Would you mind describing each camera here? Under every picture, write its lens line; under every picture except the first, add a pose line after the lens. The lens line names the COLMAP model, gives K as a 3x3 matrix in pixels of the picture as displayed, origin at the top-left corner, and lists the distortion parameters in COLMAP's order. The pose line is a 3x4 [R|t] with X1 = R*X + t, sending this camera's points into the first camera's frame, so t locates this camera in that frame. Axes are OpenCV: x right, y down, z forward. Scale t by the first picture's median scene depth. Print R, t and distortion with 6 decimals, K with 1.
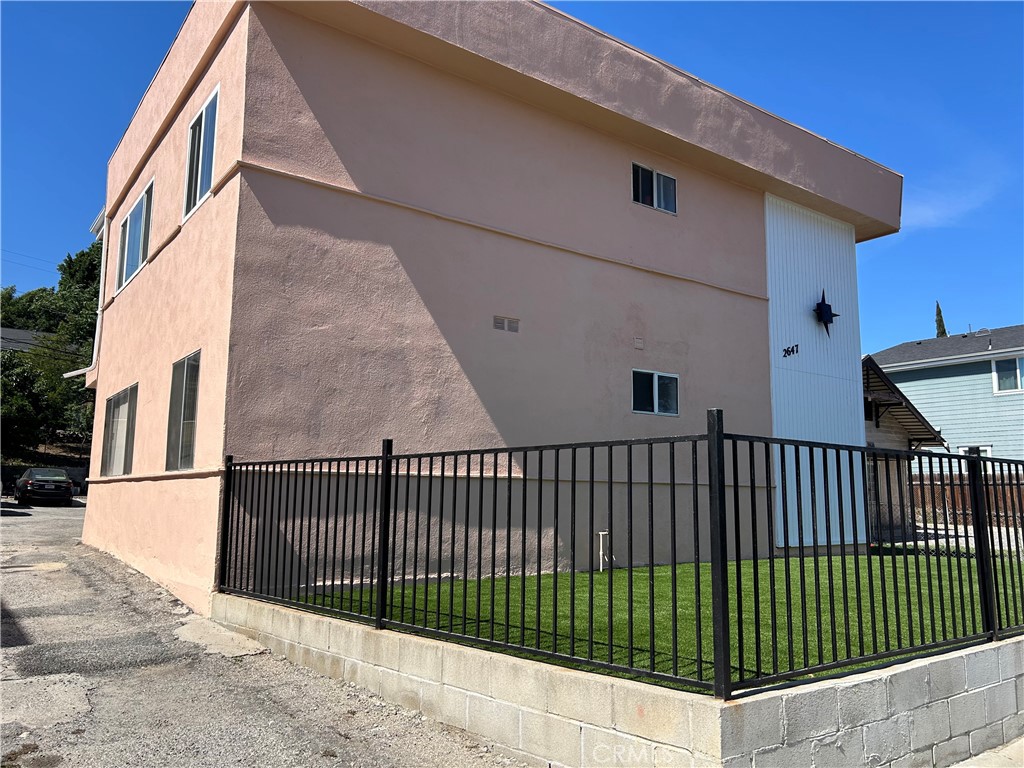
lens RADIAL K [[771.0, 0, 512.0], [0, 771.0, 384.0], [0, 0, 1]] dist [0.039110, -0.045537]
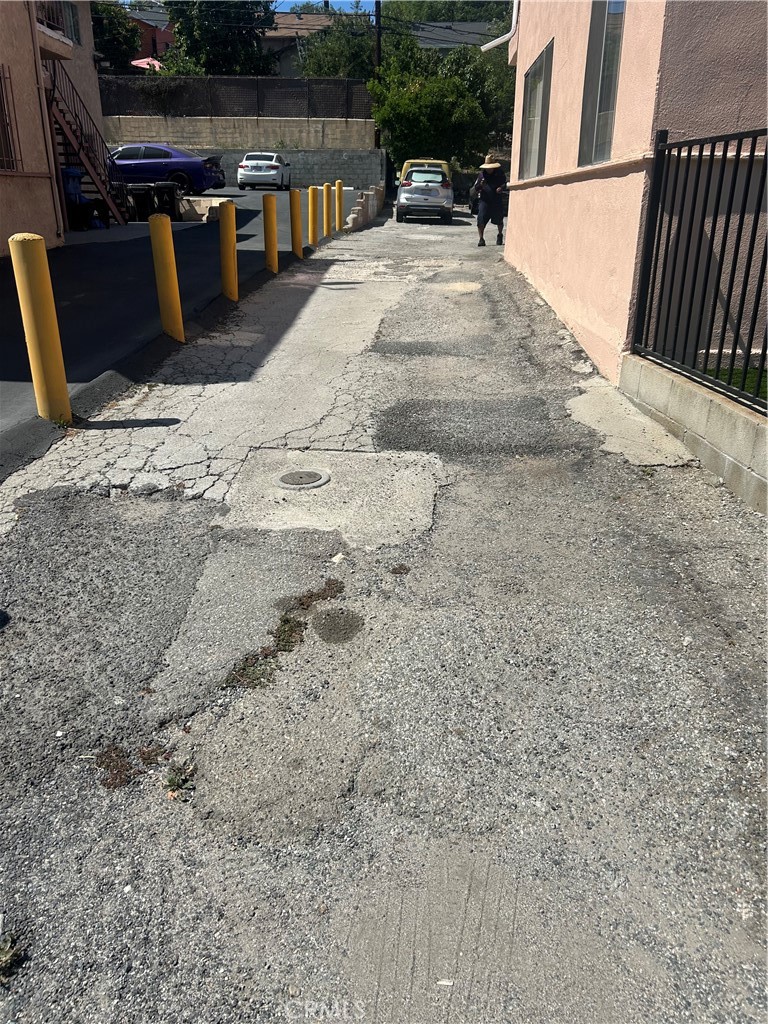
lens RADIAL K [[771.0, 0, 384.0], [0, 771.0, 512.0], [0, 0, 1]] dist [0.039110, -0.045537]
pose [[0.777245, 0.229336, -0.585914, -0.108794], [0.092246, 0.879612, 0.466663, 0.049566], [0.622399, -0.416760, 0.662519, 0.333440]]
